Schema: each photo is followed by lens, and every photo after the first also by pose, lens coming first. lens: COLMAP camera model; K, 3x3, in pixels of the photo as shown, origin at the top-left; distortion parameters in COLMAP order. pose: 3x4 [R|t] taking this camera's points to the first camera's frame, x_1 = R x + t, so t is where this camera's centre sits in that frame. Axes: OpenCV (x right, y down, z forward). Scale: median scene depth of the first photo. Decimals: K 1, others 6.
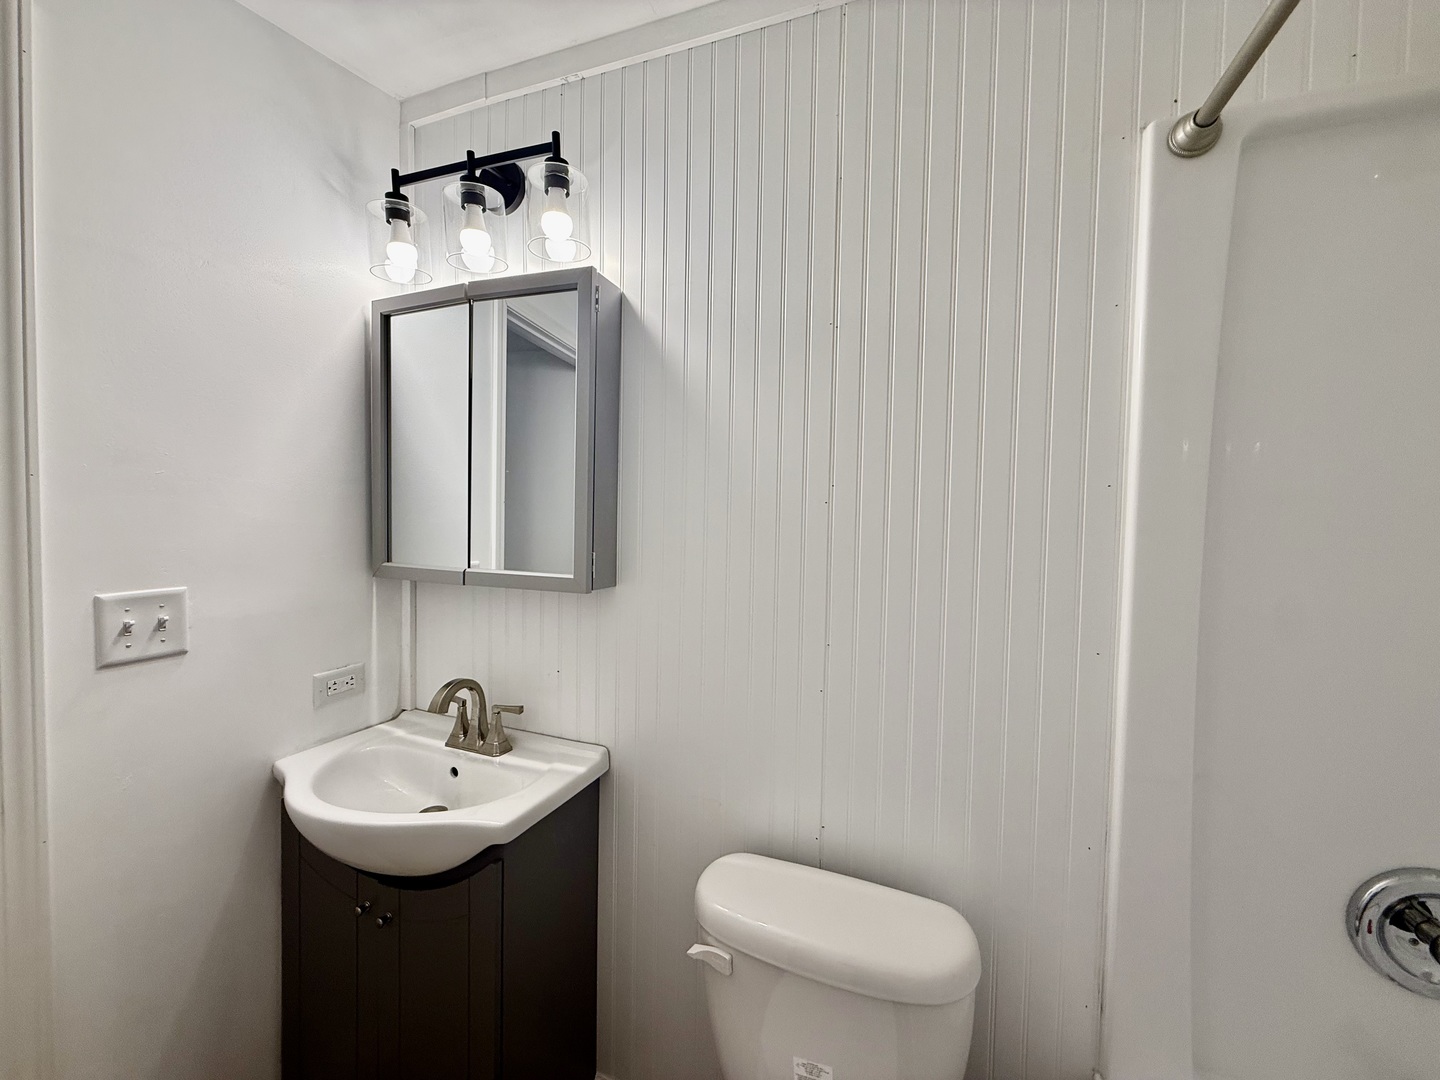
lens RADIAL K [[576.2, 0, 721.4], [0, 576.2, 536.4], [0, 0, 1]] dist [0.003346, 0.000429]
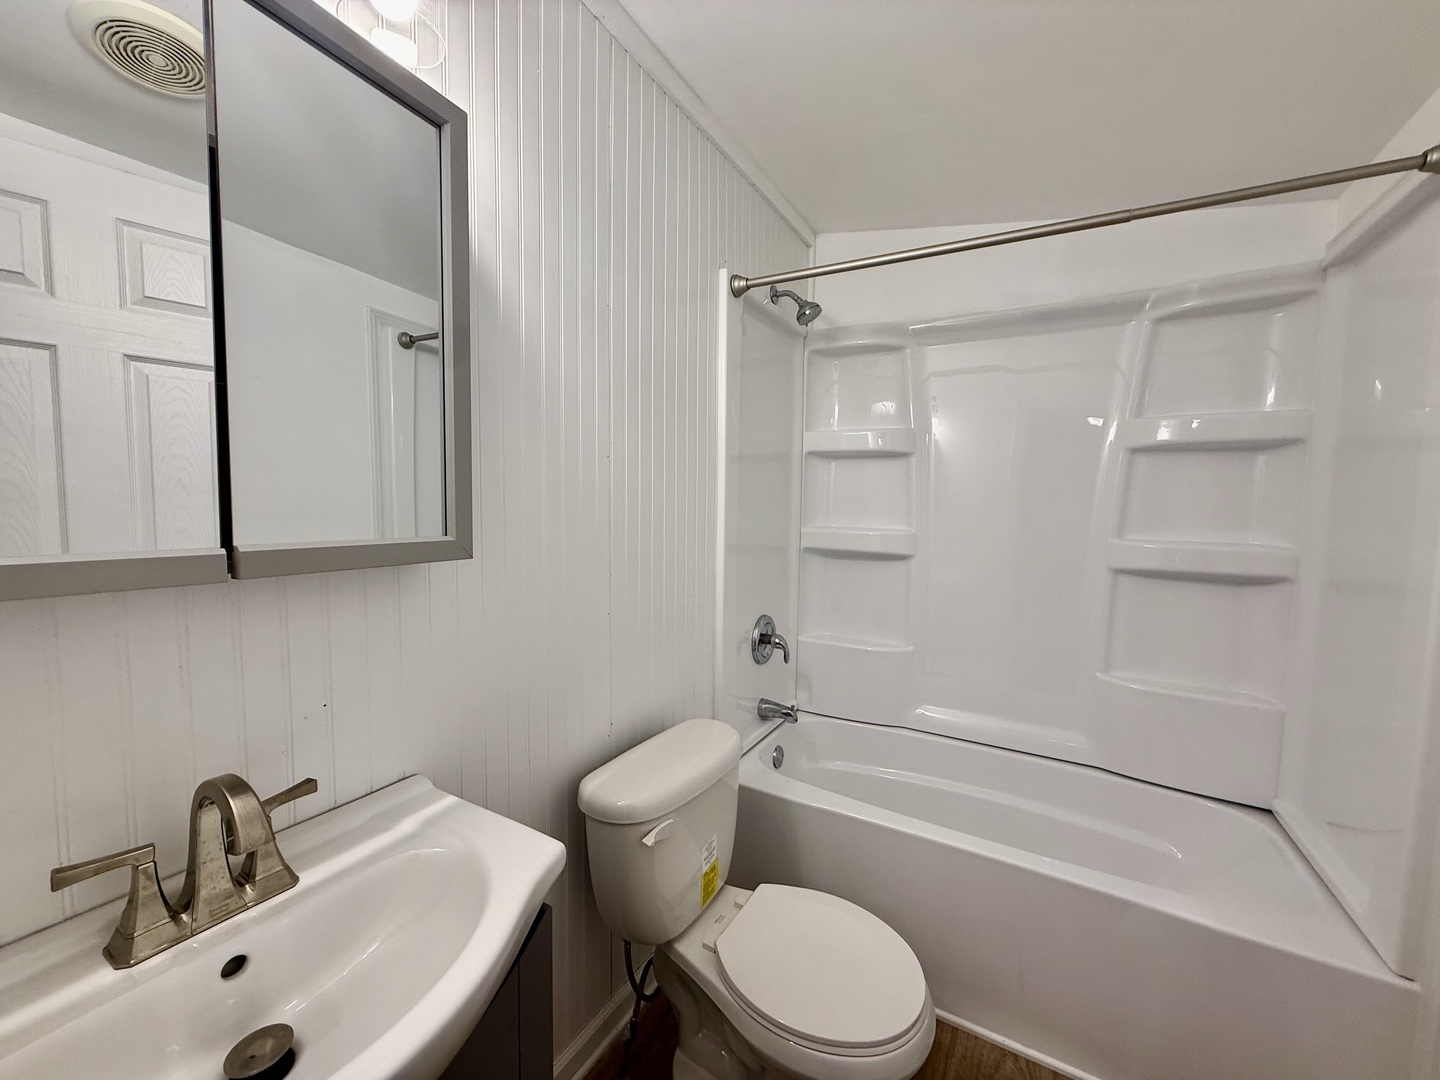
lens RADIAL K [[576.2, 0, 720.3], [0, 576.2, 536.1], [0, 0, 1]] dist [0.003346, 0.000429]
pose [[0.148318, -0.083052, 0.985446, -0.855127], [0.028221, 0.996417, 0.079729, 0.016941], [-0.988537, 0.015985, 0.150130, 0.513614]]
